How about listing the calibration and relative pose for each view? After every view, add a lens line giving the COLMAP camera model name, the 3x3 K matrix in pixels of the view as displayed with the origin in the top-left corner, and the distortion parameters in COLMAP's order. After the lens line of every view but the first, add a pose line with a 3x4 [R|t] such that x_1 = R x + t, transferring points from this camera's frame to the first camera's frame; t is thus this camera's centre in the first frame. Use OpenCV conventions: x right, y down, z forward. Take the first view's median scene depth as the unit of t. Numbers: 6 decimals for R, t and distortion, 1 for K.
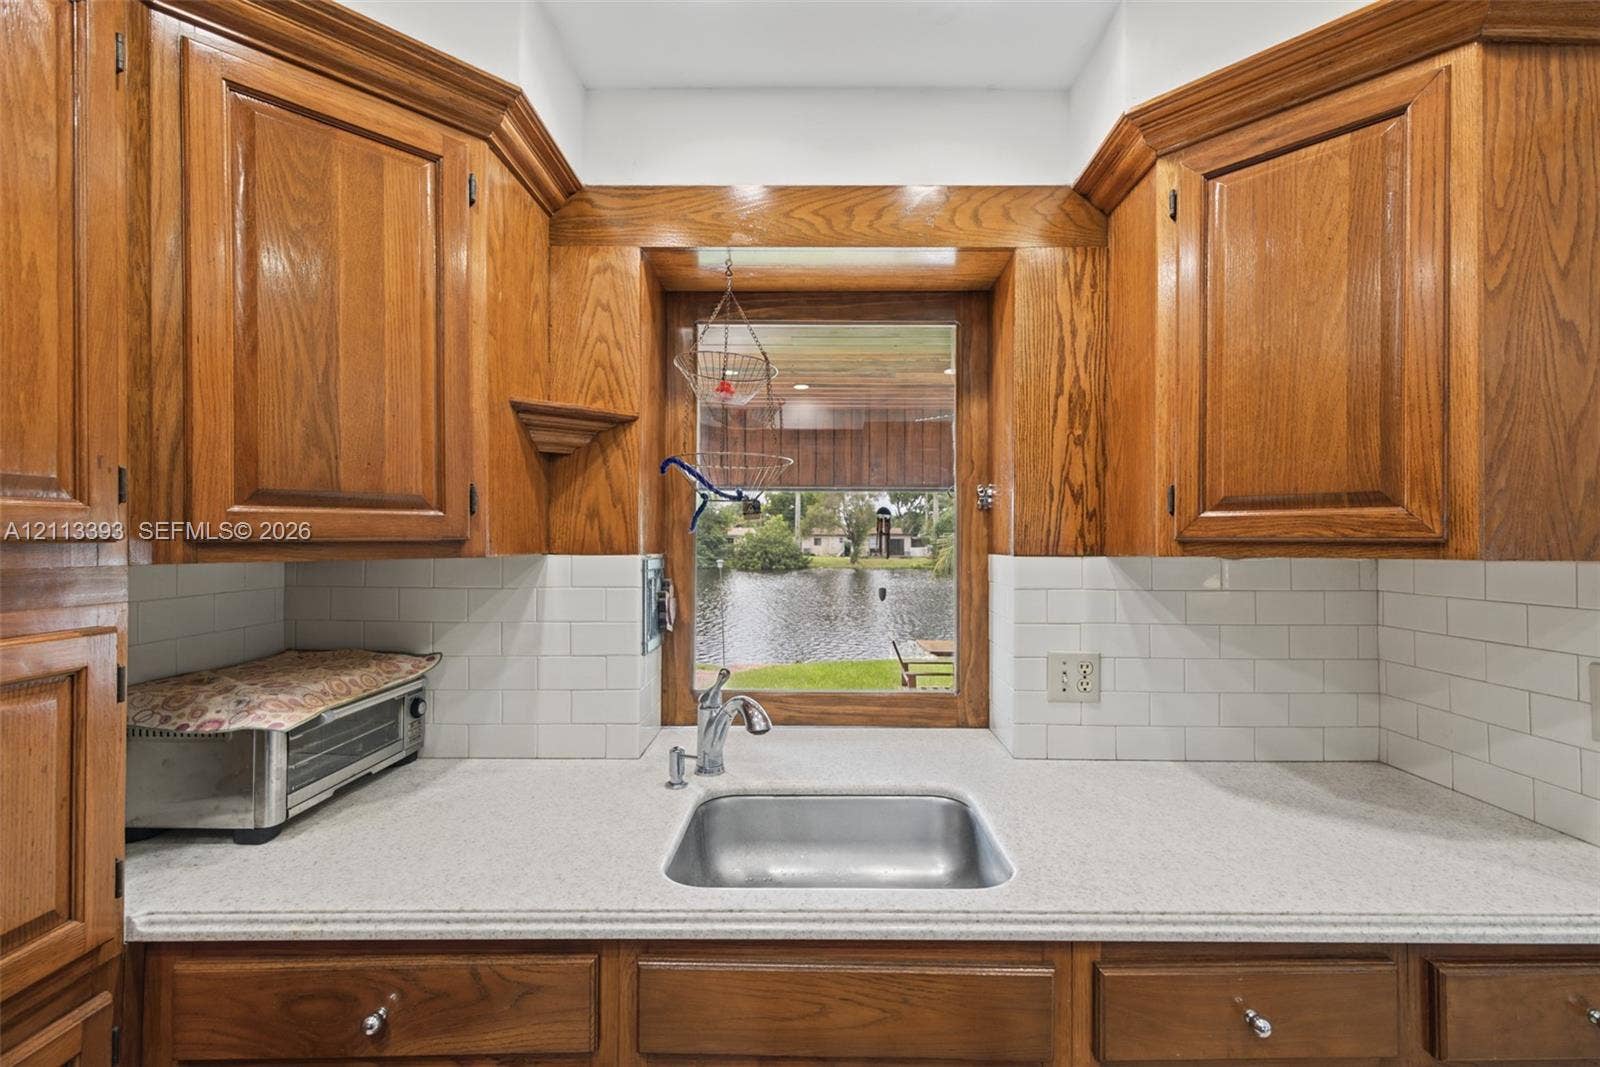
lens RADIAL K [[684.7, 0, 826.0], [0, 684.7, 537.9], [0, 0, 1]] dist [0.009098, -0.000836]
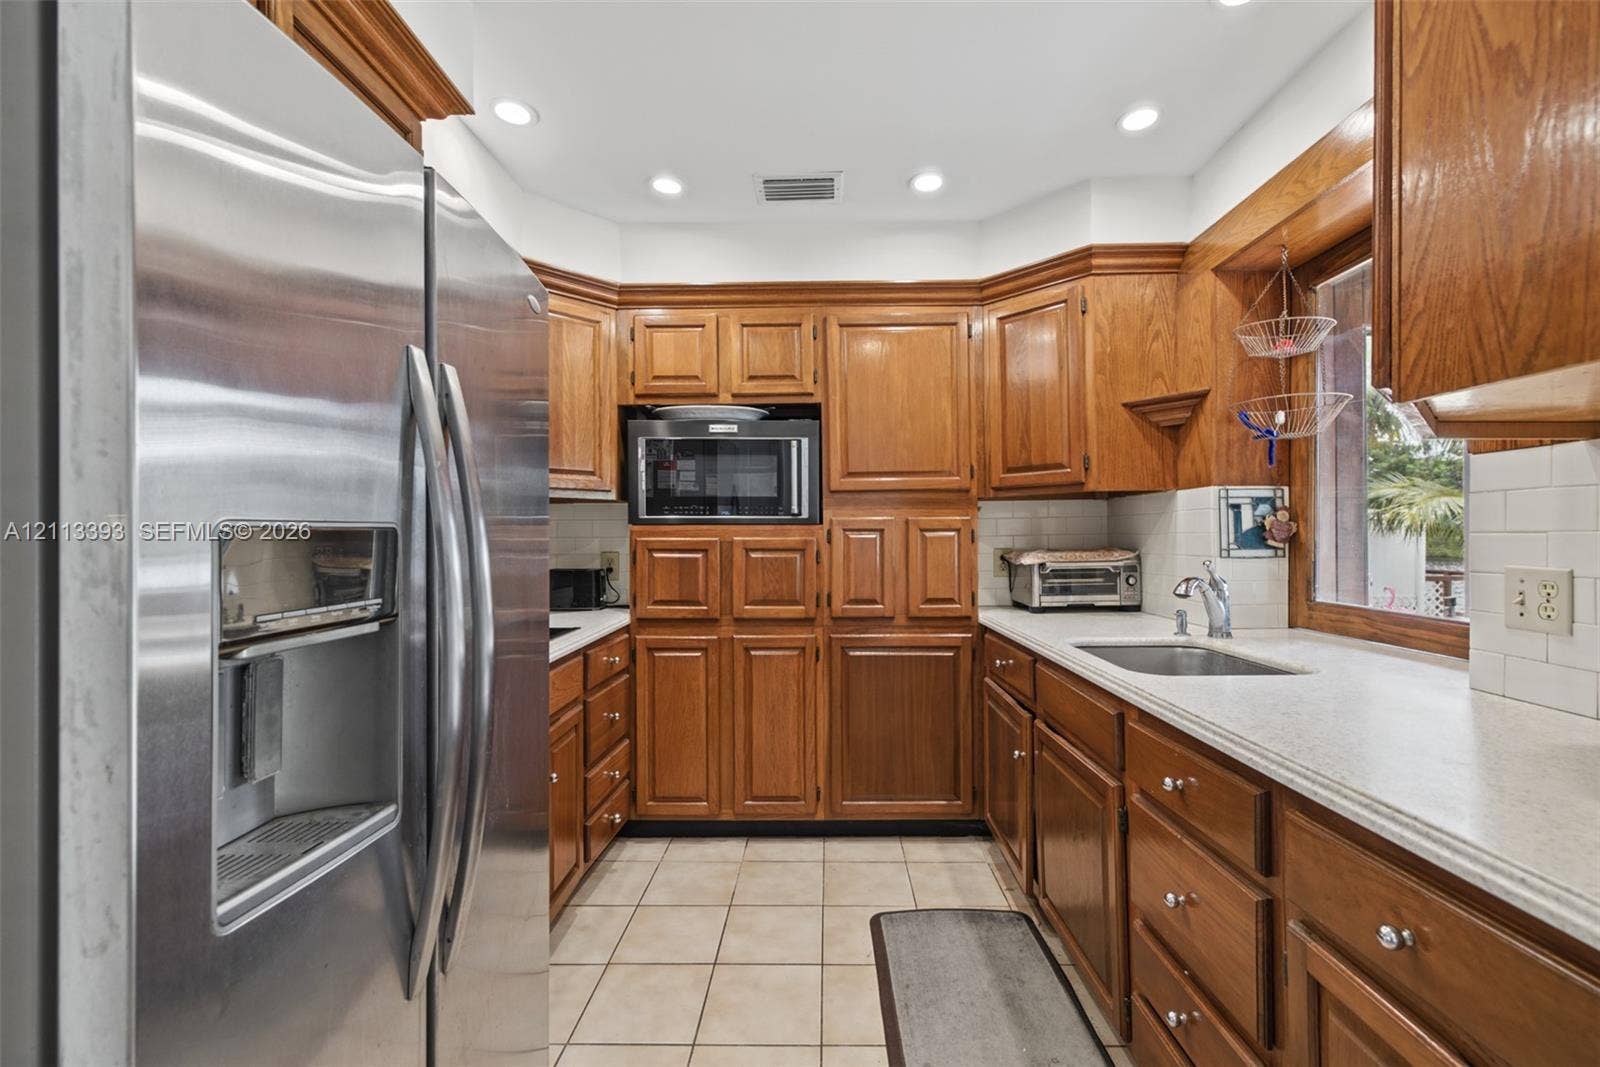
lens RADIAL K [[686.3, 0, 809.1], [0, 686.3, 534.0], [0, 0, 1]] dist [0.000745, -0.000357]
pose [[-0.012605, -0.006414, -0.999900, 1.686510], [0.013369, 0.999889, -0.006583, 0.177313], [0.999831, -0.013450, -0.012518, 0.260805]]
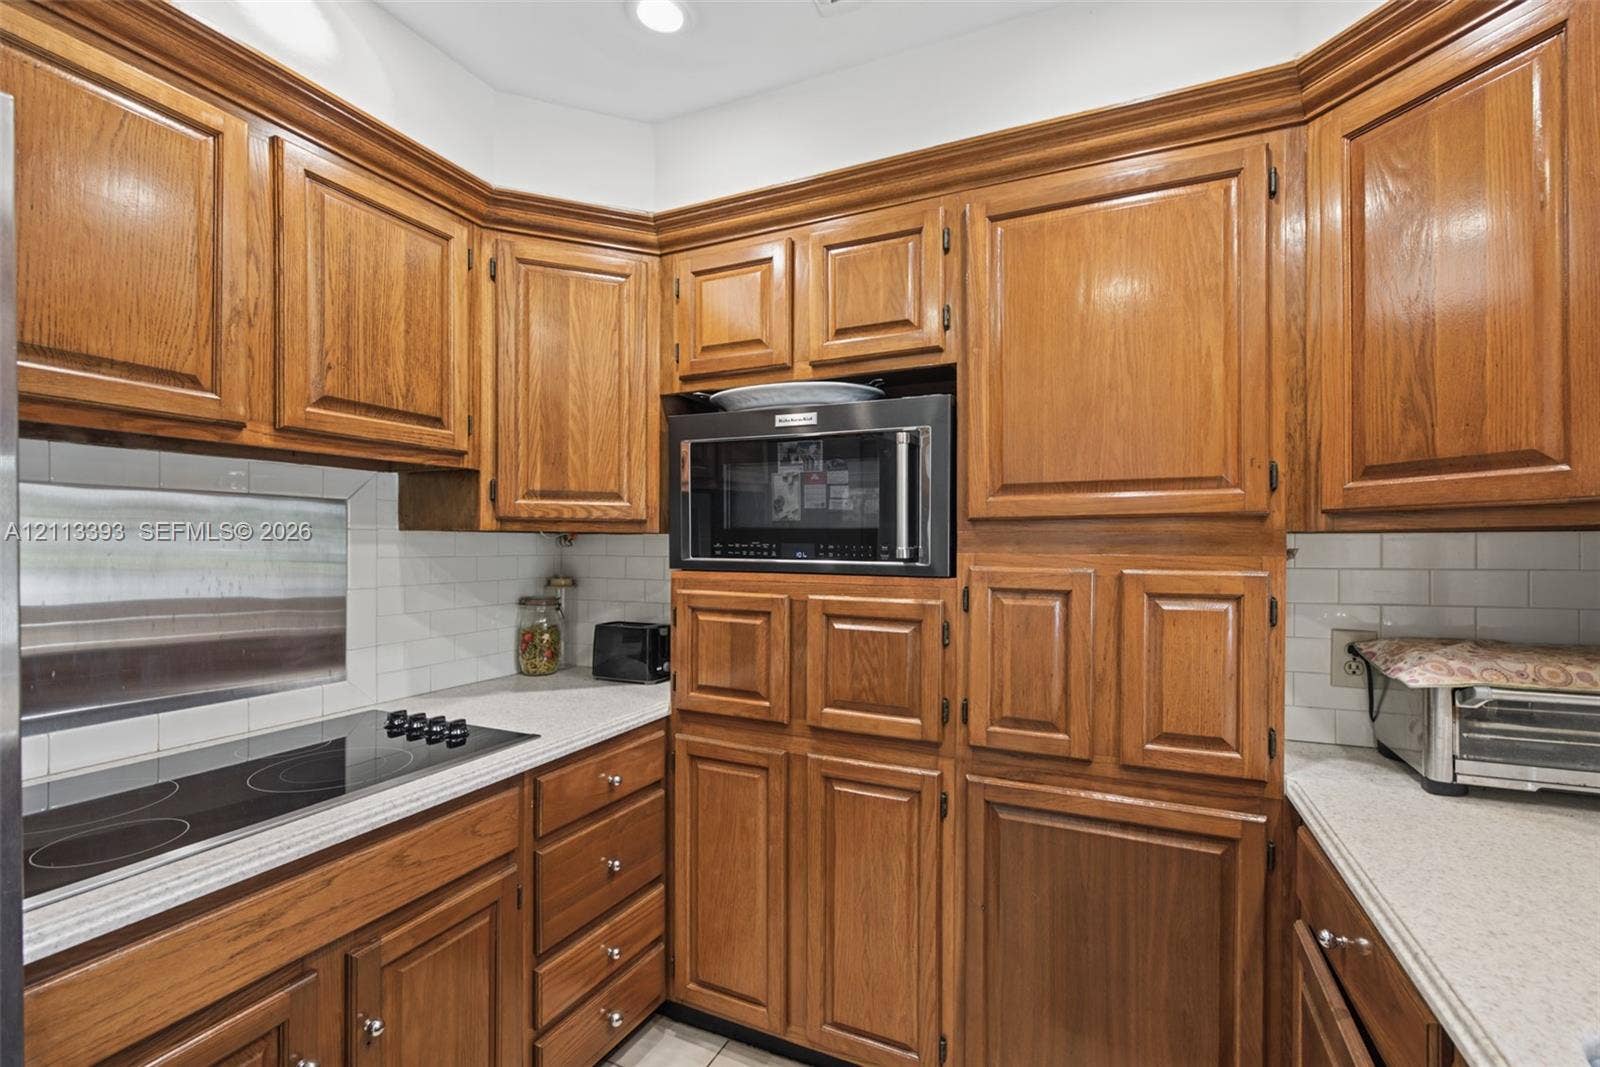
lens RADIAL K [[680.0, 0, 805.1], [0, 680.0, 545.6], [0, 0, 1]] dist [0.000623, -0.000401]
pose [[-0.419858, -0.001577, -0.907588, 0.582231], [0.000498, 0.999998, -0.001968, 0.061545], [0.907590, -0.001278, -0.419856, 0.587542]]
